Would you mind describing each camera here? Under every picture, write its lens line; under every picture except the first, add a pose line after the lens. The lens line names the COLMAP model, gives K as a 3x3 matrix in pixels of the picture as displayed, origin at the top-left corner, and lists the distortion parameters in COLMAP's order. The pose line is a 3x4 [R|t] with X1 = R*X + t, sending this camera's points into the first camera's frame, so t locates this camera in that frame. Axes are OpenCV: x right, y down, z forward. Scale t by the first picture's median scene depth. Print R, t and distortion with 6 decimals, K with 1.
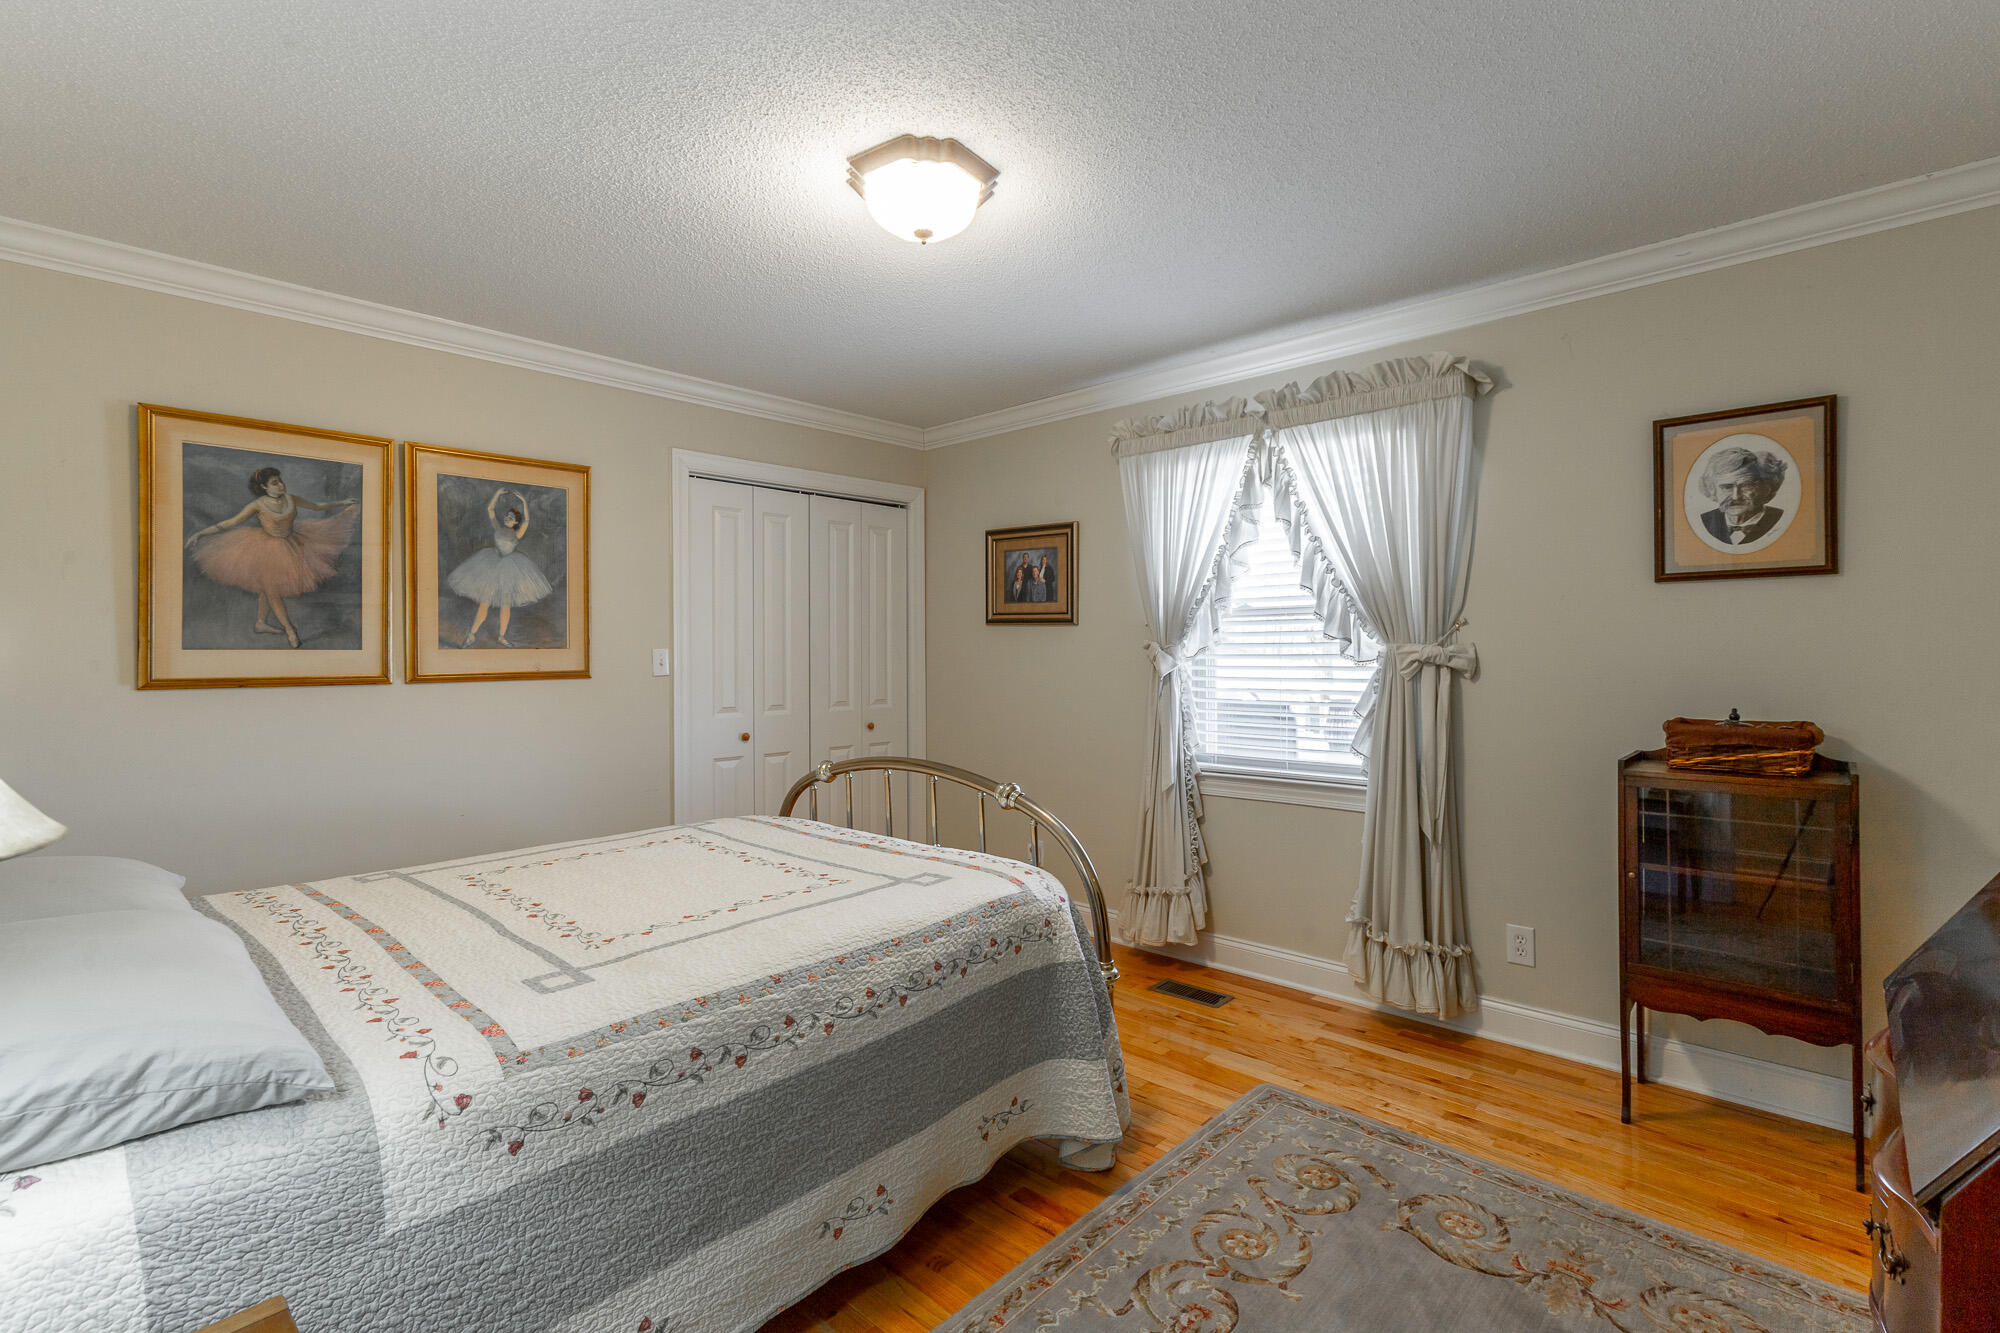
lens RADIAL K [[908.0, 0, 998.4], [0, 908.0, 658.6], [0, 0, 1]] dist [0.000030, -0.000168]
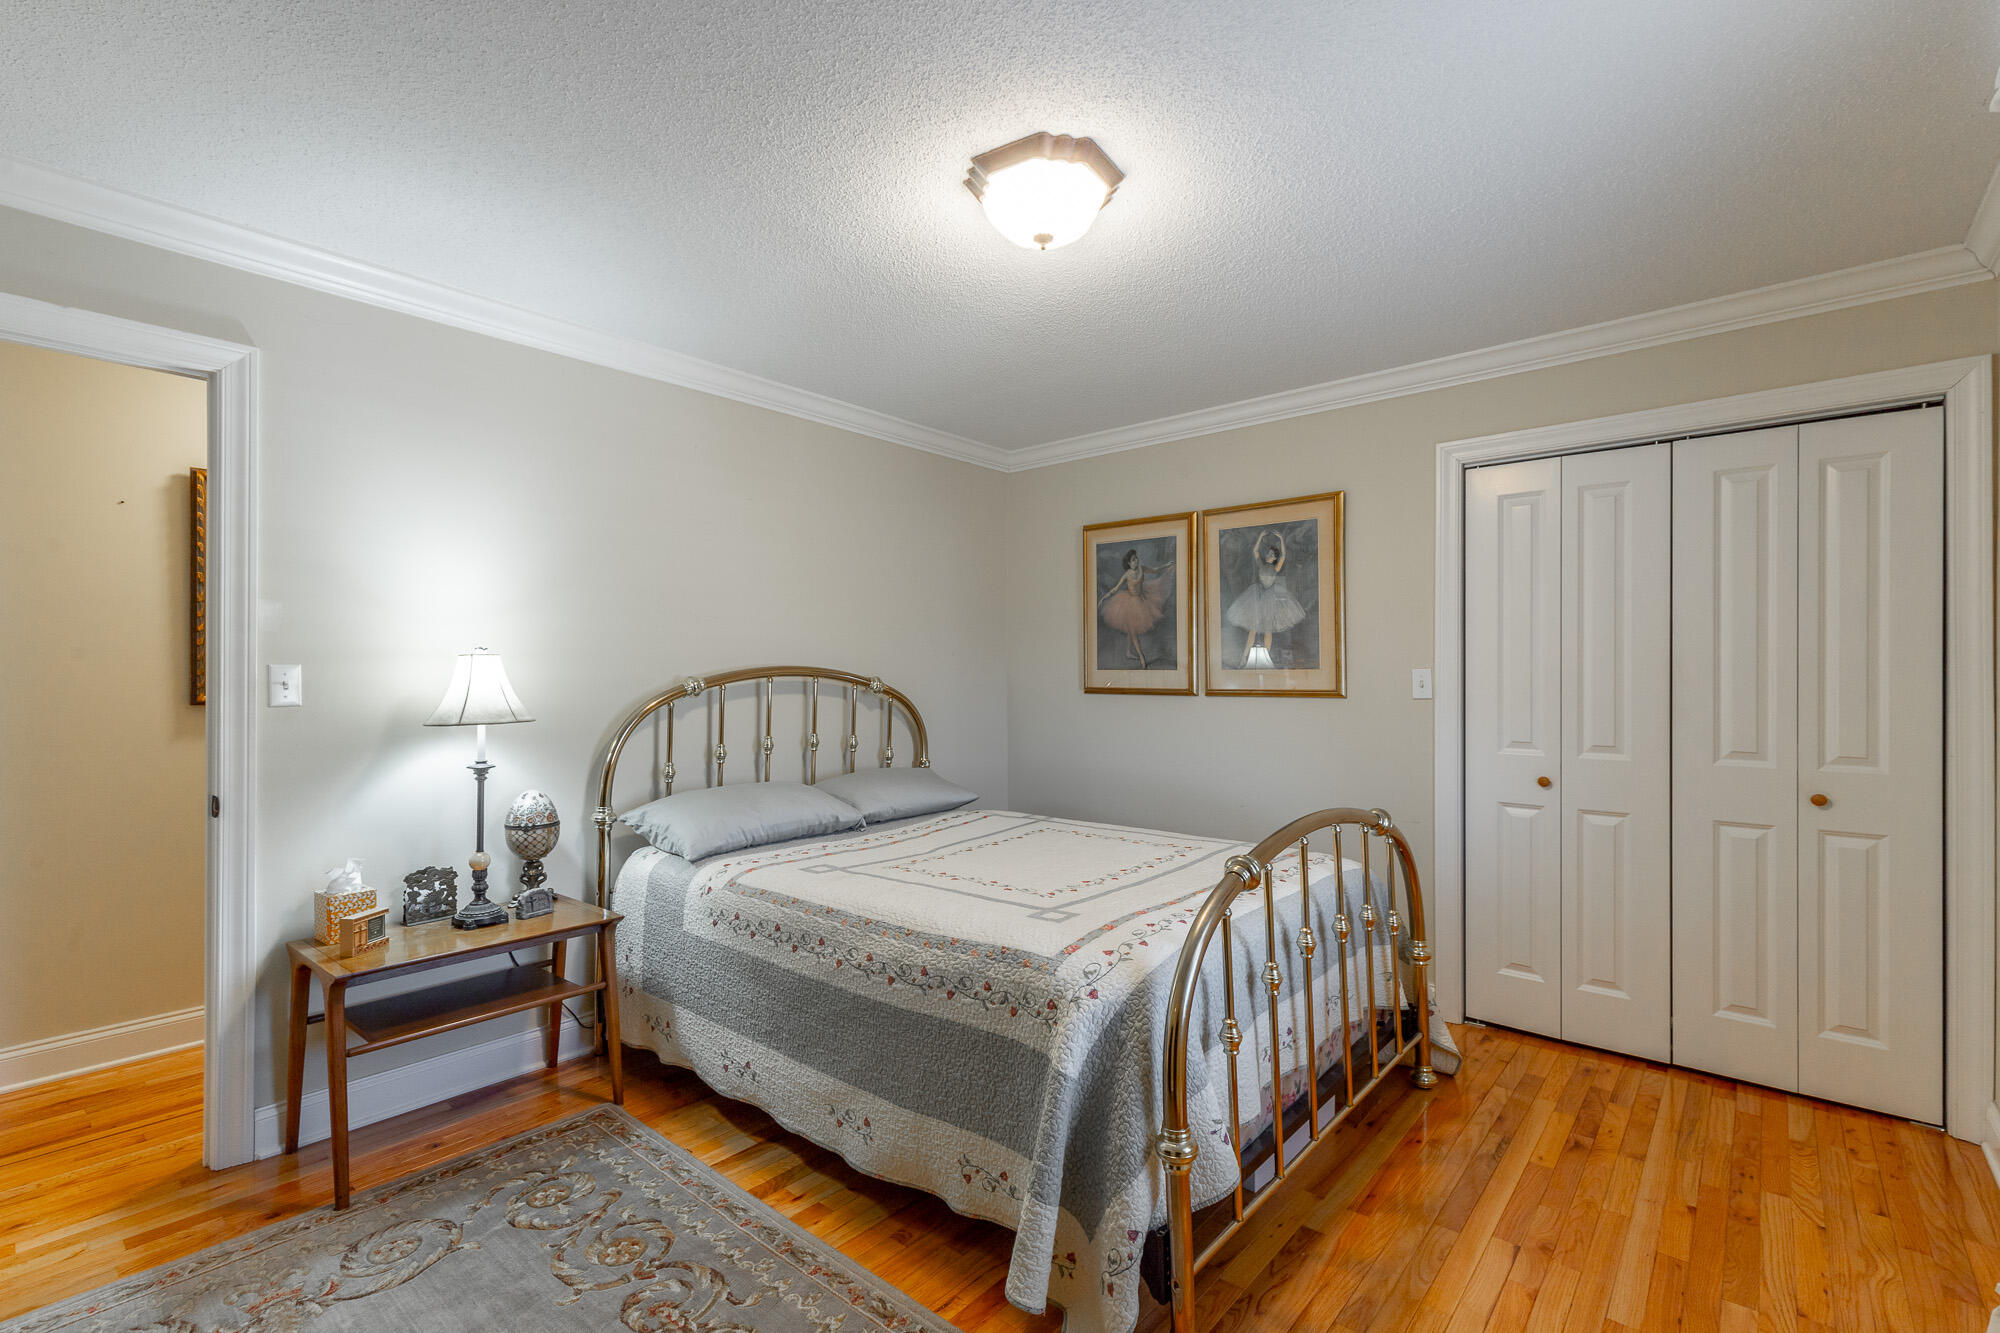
lens RADIAL K [[908.0, 0, 998.4], [0, 908.0, 658.6], [0, 0, 1]] dist [0.000030, -0.000168]
pose [[0.032222, -0.006866, -0.999457, 0.695334], [-0.004249, 0.999966, -0.007006, -0.017066], [0.999472, 0.004472, 0.032192, 0.721457]]
